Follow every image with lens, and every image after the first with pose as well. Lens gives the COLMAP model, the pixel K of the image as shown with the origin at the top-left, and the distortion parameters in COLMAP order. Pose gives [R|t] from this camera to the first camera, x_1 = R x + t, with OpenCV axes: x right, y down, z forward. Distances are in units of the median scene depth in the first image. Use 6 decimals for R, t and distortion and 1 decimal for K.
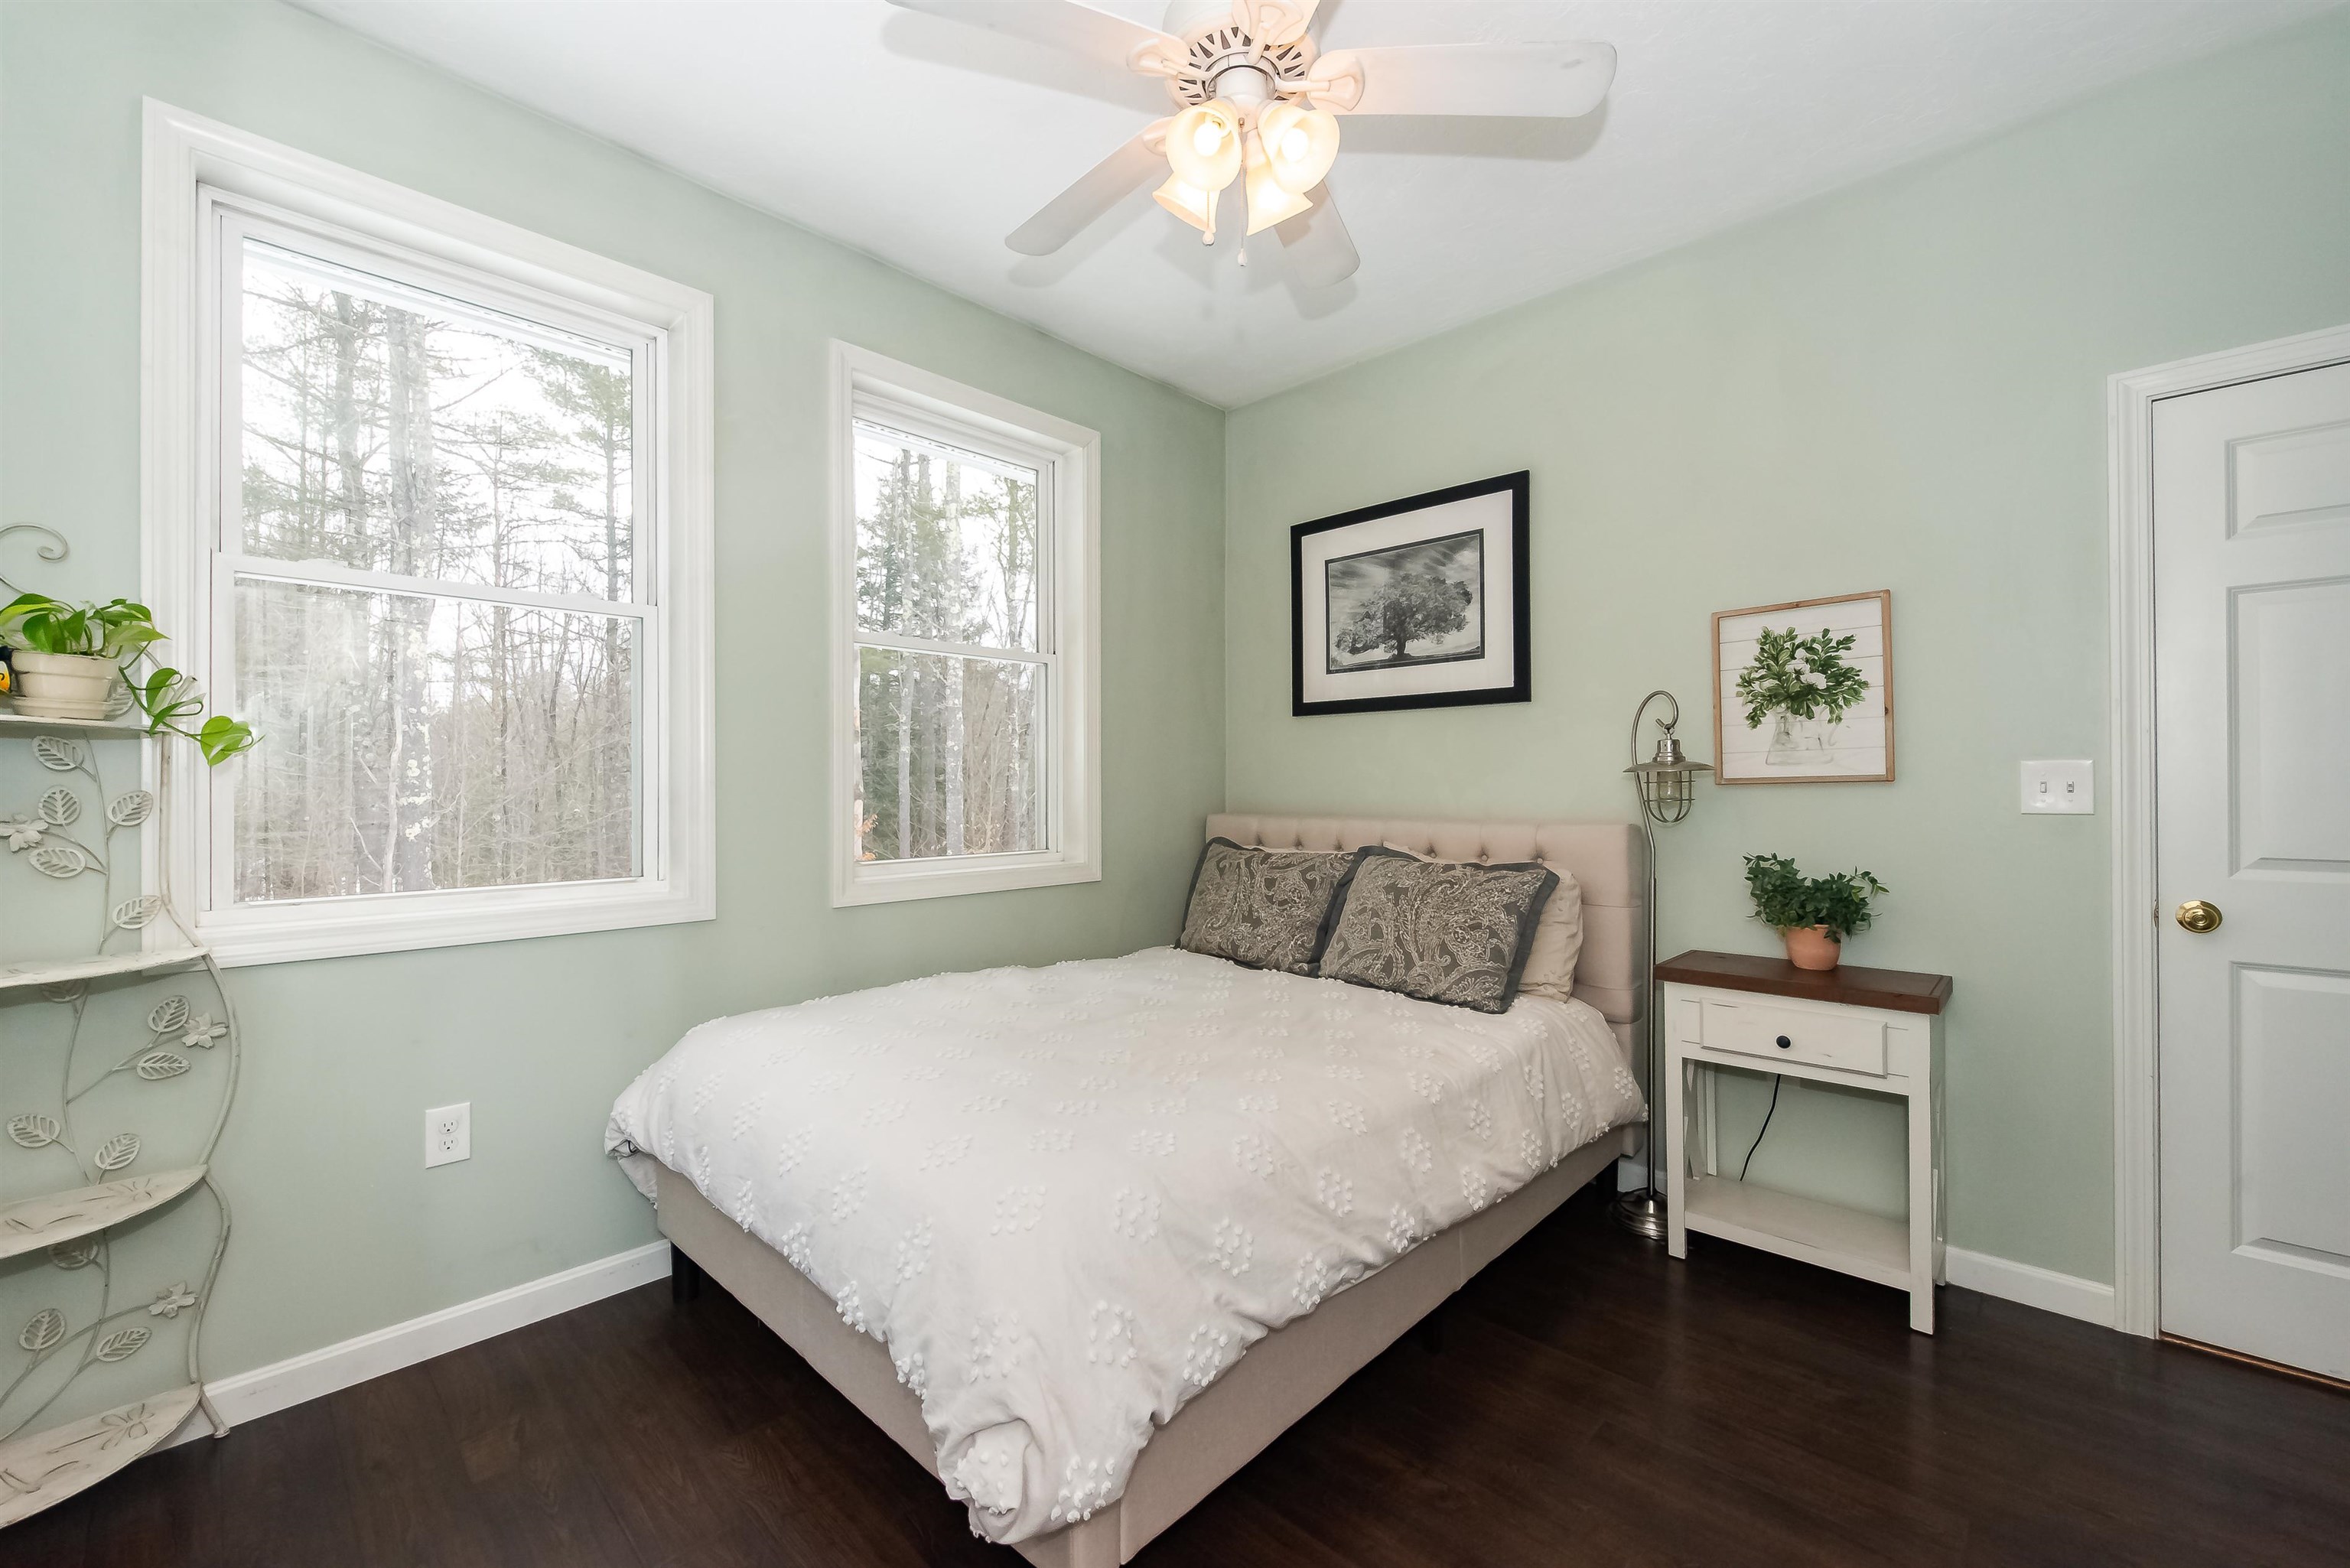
lens RADIAL K [[940.7, 0, 1162.2], [0, 940.7, 782.9], [0, 0, 1]] dist [0.015313, -0.003930]
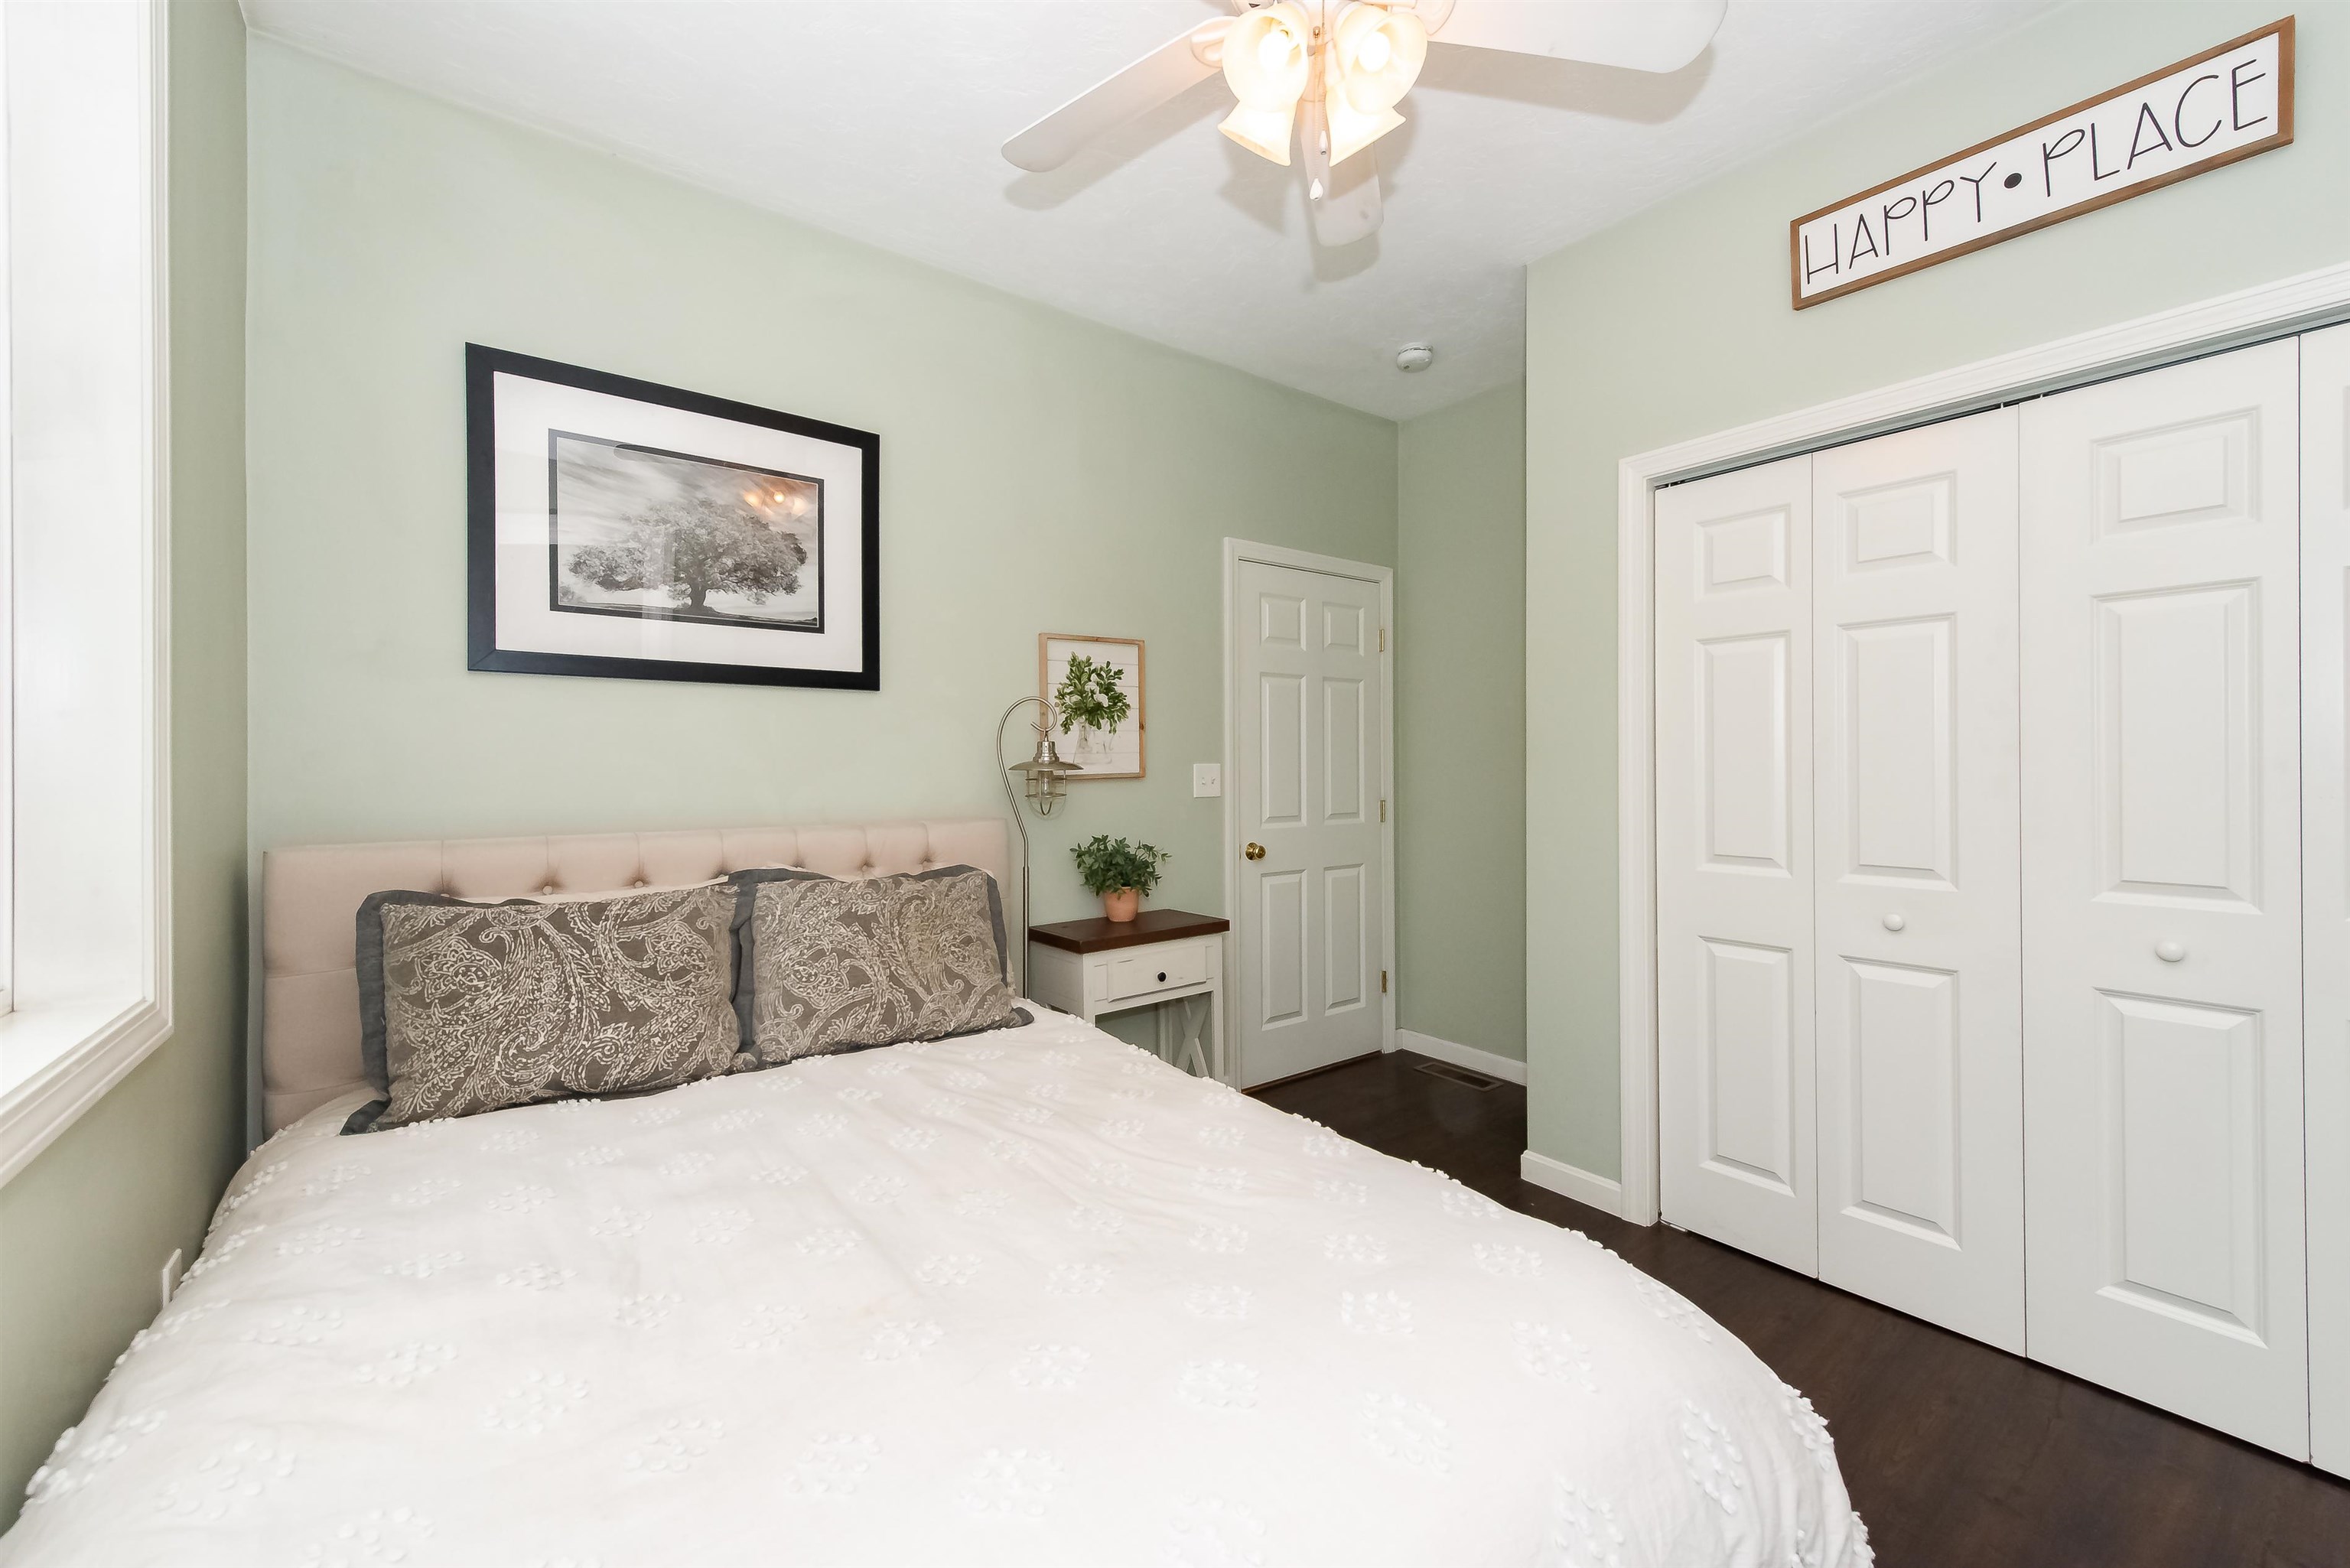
lens RADIAL K [[940.7, 0, 1184.0], [0, 940.7, 766.6], [0, 0, 1]] dist [0.015313, -0.003930]
pose [[0.135744, 0.003068, 0.990739, -0.546221], [0.000347, 0.999995, -0.003145, -0.012251], [-0.990744, 0.000771, 0.135743, 0.685153]]
